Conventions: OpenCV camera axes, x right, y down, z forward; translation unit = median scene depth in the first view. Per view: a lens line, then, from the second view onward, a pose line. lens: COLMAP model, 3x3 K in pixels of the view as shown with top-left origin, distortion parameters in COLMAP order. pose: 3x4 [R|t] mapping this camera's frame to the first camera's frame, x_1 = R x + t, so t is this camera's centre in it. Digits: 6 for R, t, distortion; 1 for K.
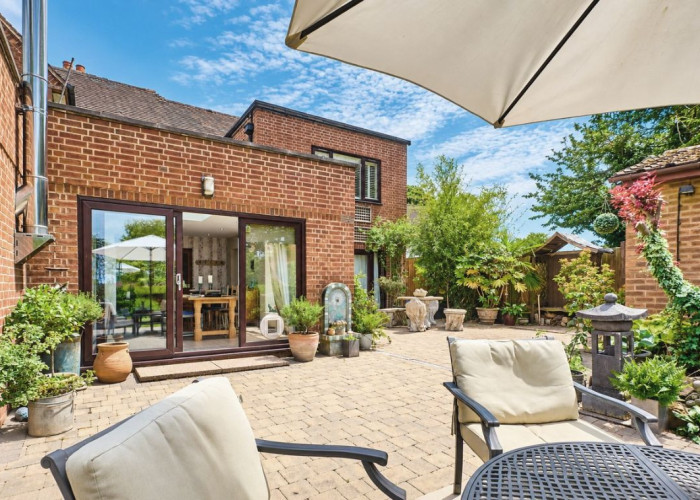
lens RADIAL K [[420.9, 0, 308.3], [0, 420.9, 282.1], [0, 0, 1]] dist [-0.002108, 0.000167]
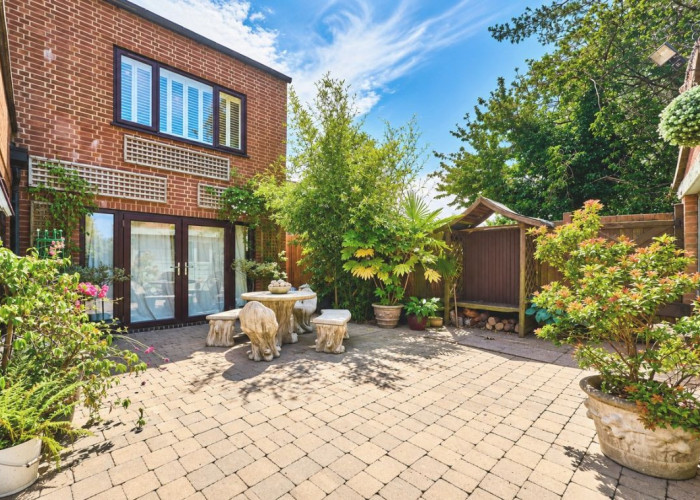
lens RADIAL K [[382.5, 0, 321.0], [0, 382.5, 266.6], [0, 0, 1]] dist [0.002853, 0.000357]
pose [[0.977994, -0.004989, 0.208572, 0.173520], [0.004626, 0.999987, 0.002231, -0.003271], [-0.208580, -0.001218, 0.978005, 0.376680]]
